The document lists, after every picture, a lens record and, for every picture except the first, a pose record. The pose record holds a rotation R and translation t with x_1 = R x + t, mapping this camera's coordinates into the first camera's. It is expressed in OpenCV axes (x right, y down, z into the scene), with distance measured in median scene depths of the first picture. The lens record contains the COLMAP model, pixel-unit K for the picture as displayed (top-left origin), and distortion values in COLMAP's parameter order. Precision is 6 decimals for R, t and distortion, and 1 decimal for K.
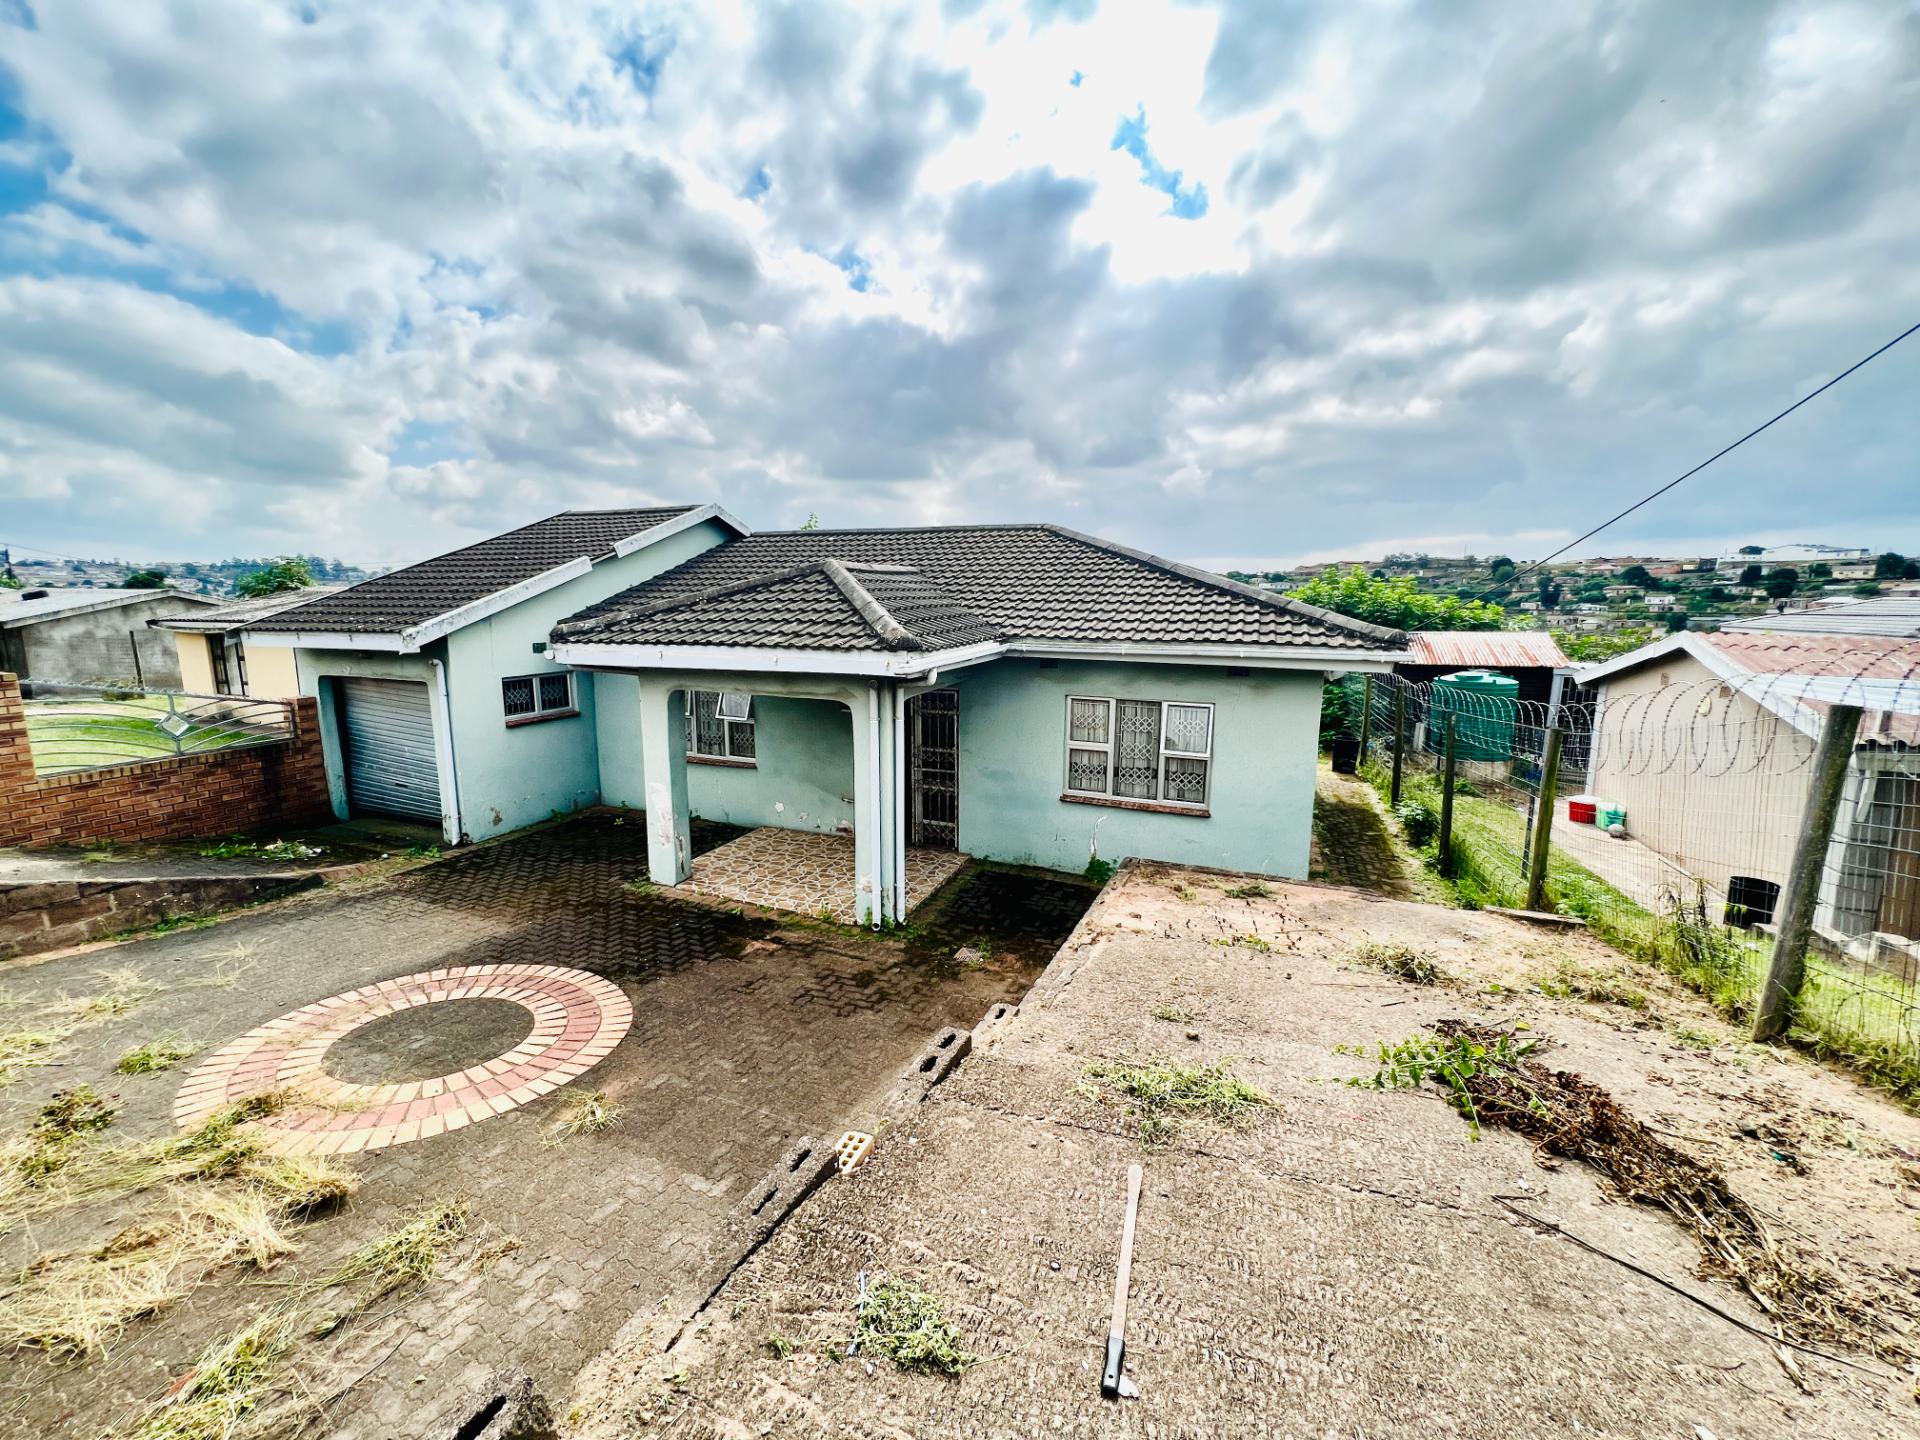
lens RADIAL K [[768.9, 0, 954.7], [0, 768.9, 718.9], [0, 0, 1]] dist [-0.002350, 0.001205]
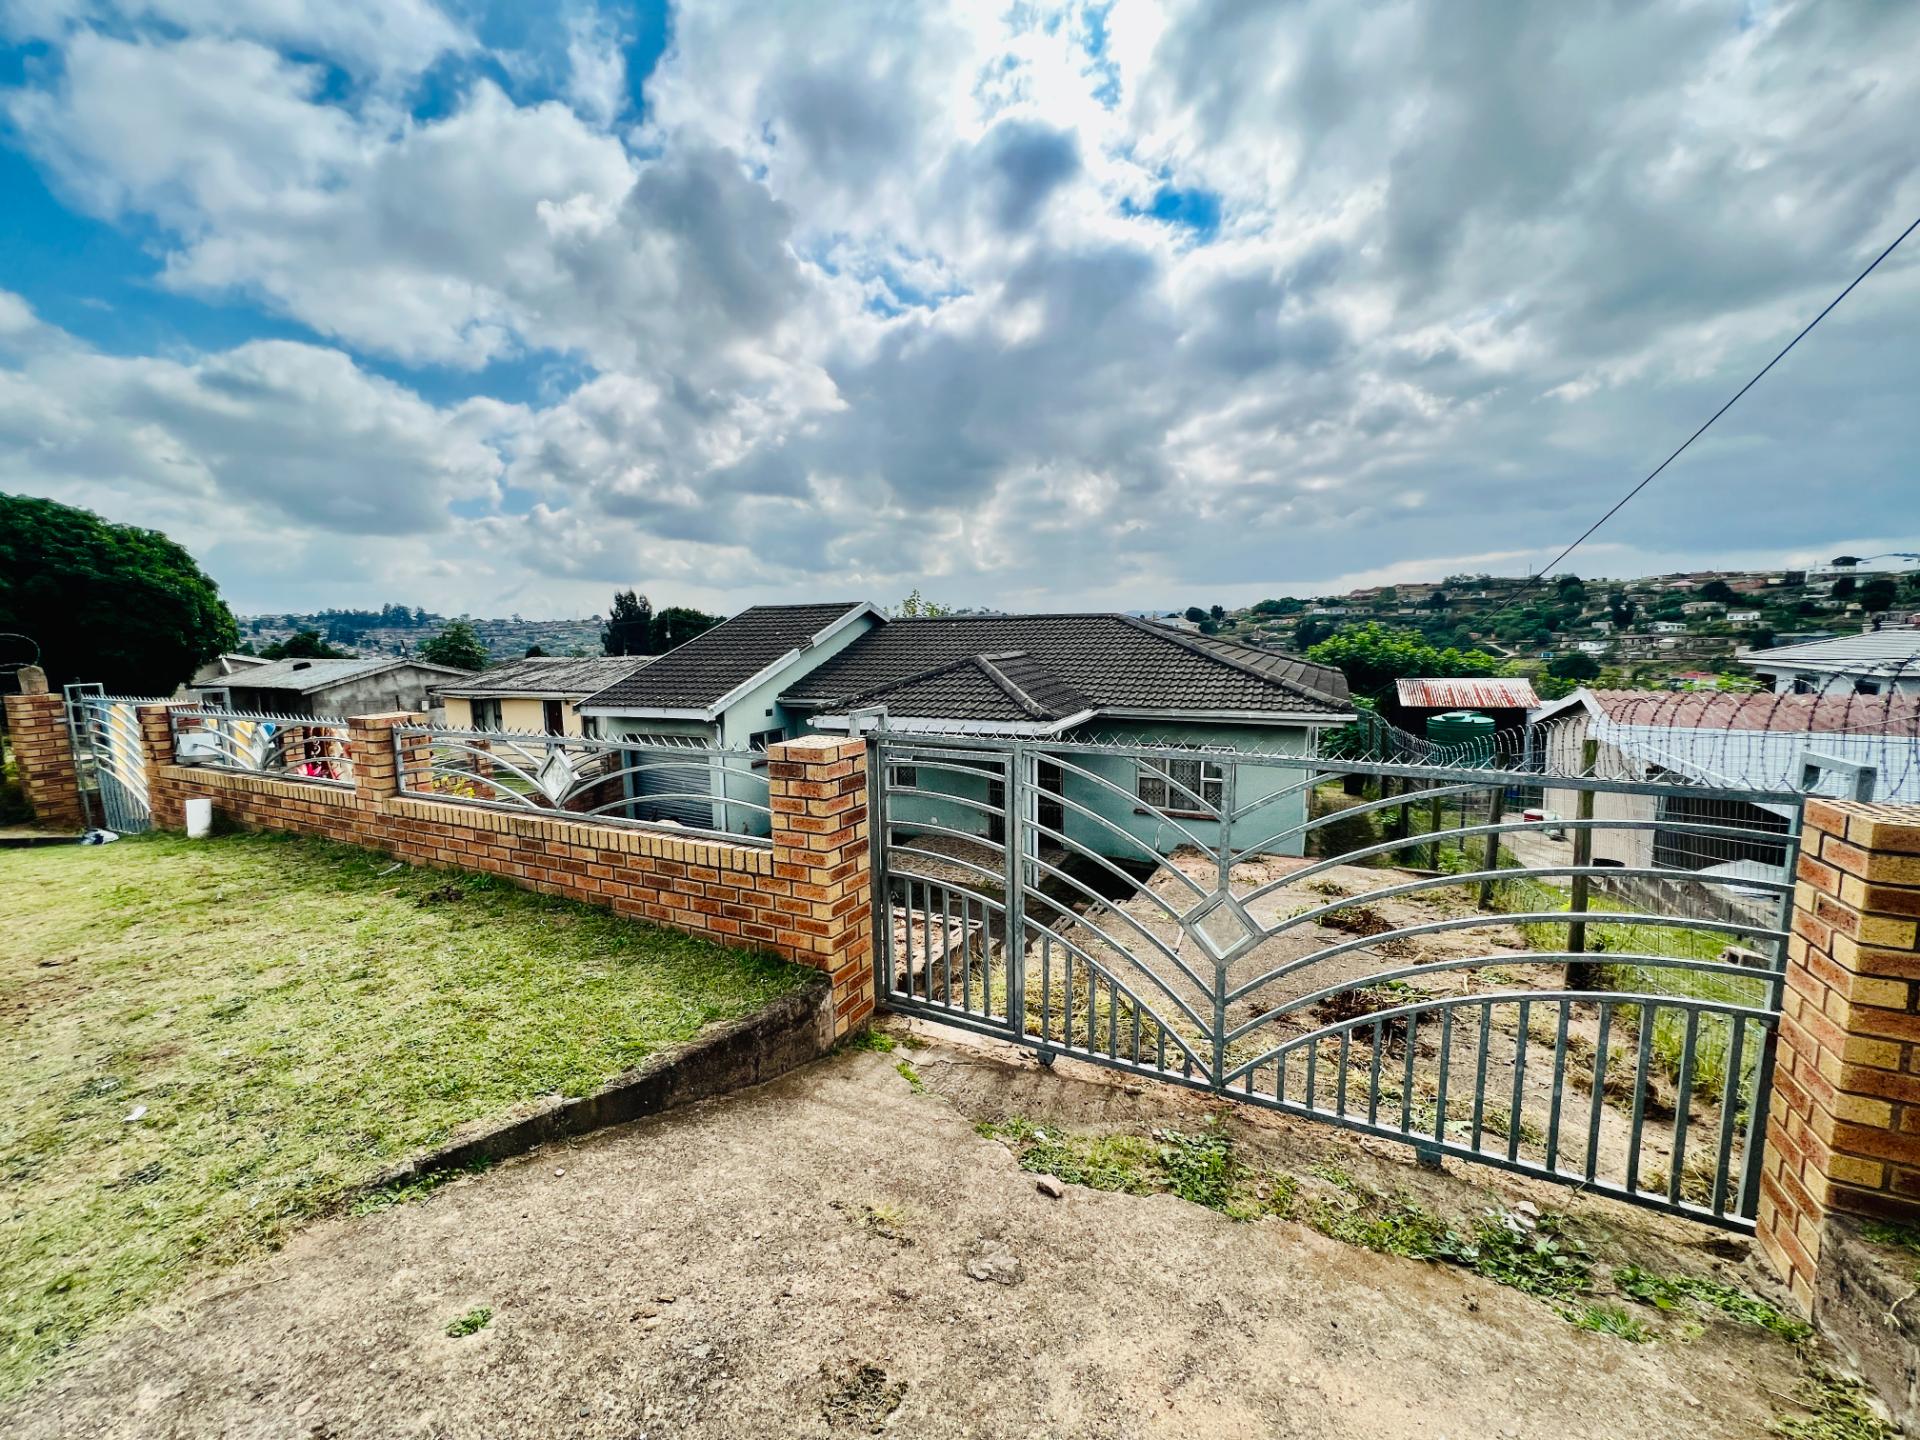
lens RADIAL K [[768.9, 0, 954.7], [0, 768.9, 718.9], [0, 0, 1]] dist [-0.002350, 0.001205]
pose [[0.997749, -0.016242, -0.065057, -0.092810], [0.013556, 0.999046, -0.041513, -0.014933], [0.065669, 0.040538, 0.997018, -0.437914]]
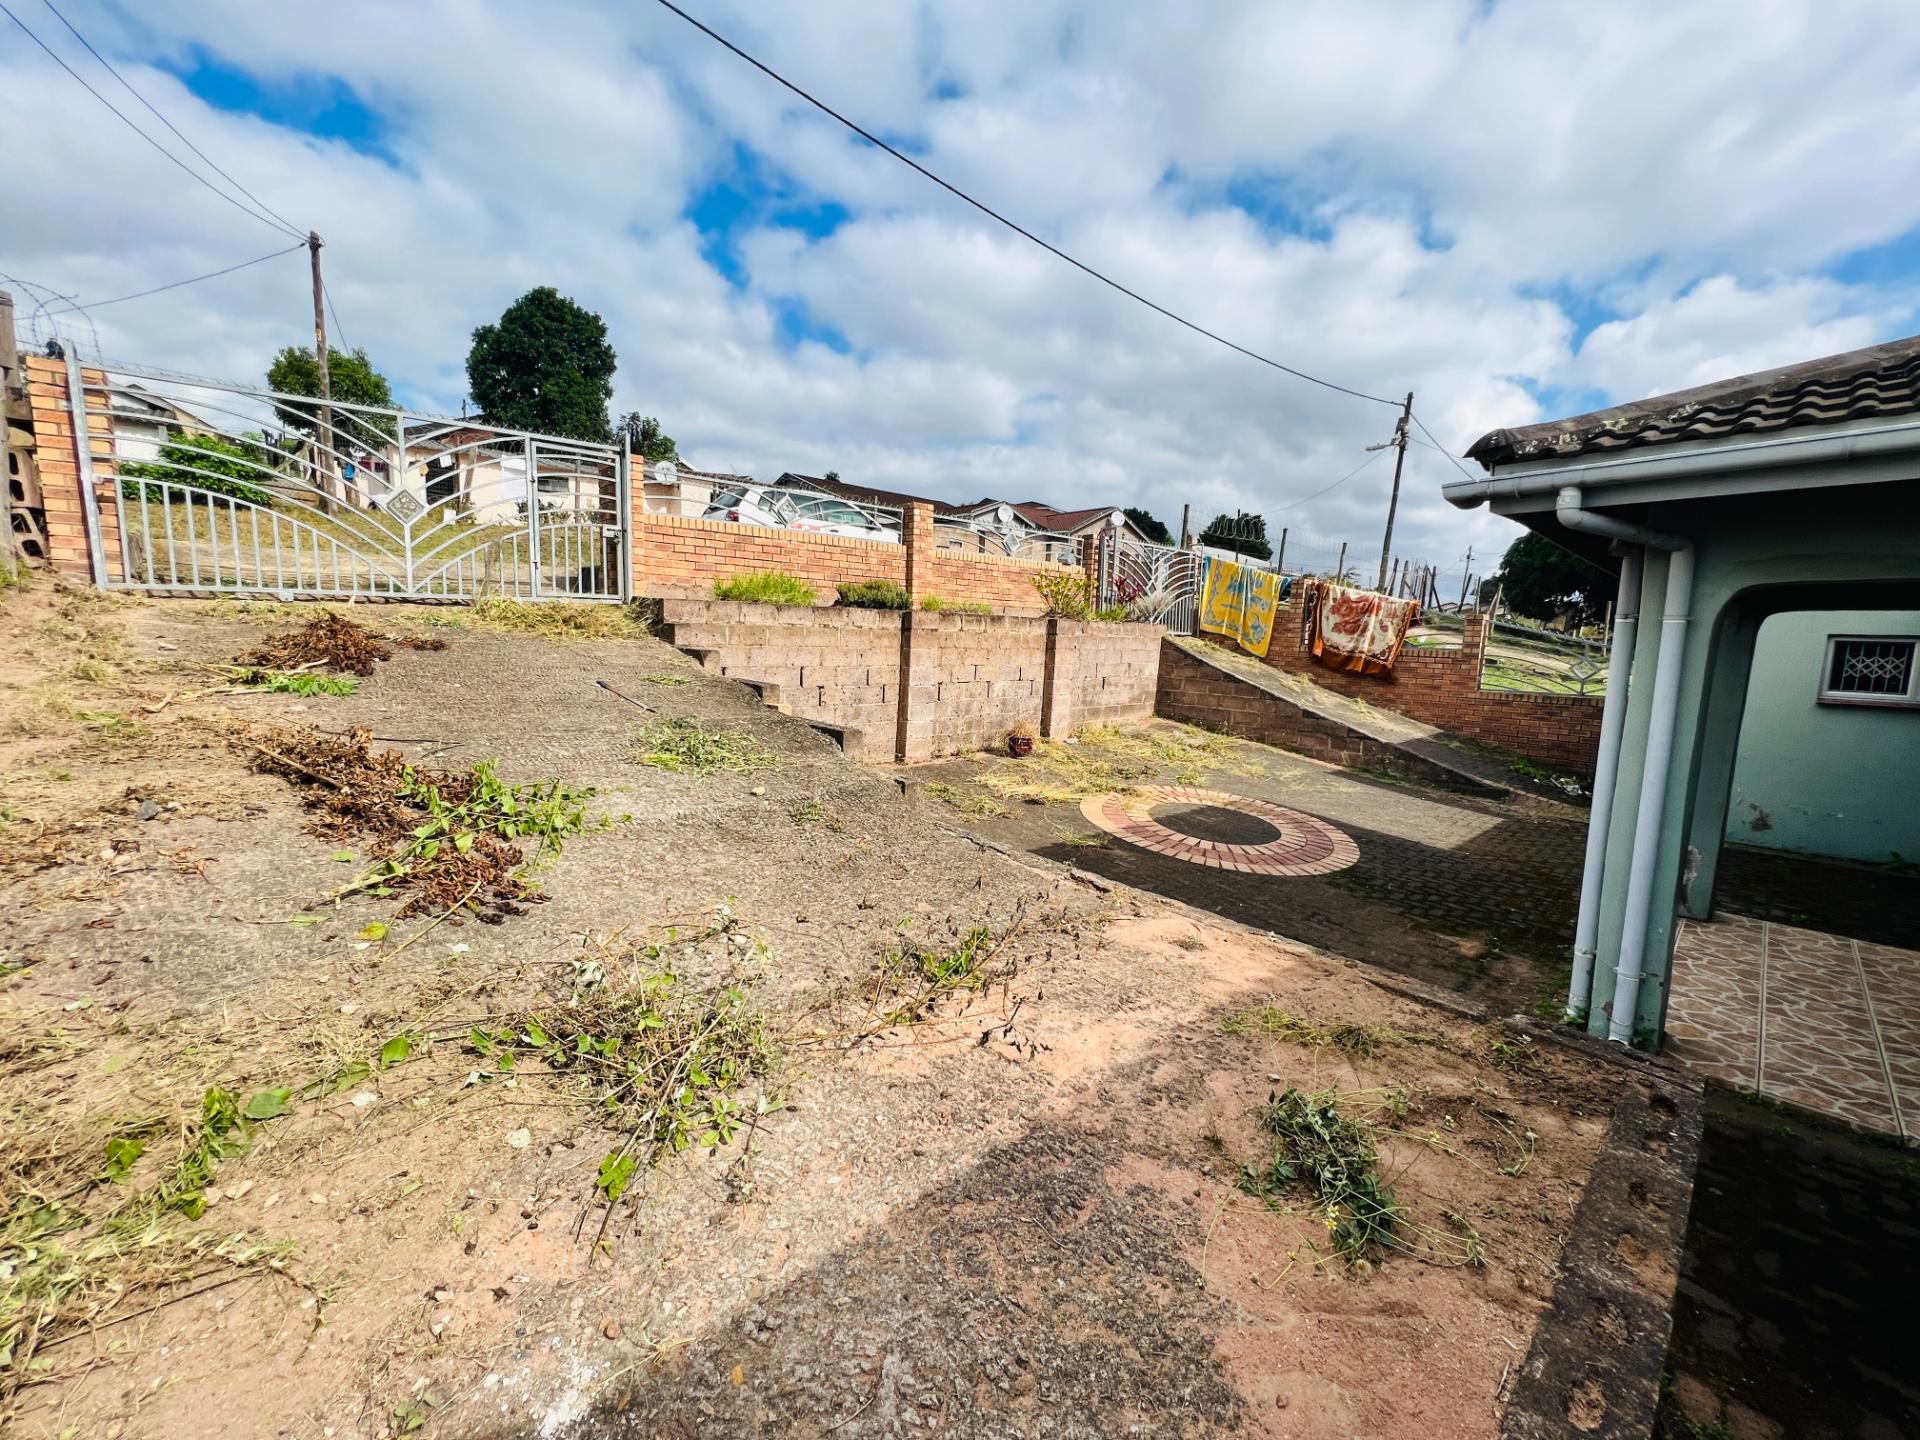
lens RADIAL K [[768.9, 0, 954.7], [0, 768.9, 718.9], [0, 0, 1]] dist [-0.002350, 0.001205]
pose [[-0.424661, 0.087621, -0.901102, 0.376778], [-0.177744, 0.967867, 0.177878, 0.037589], [0.887733, 0.235704, -0.395442, 0.555638]]
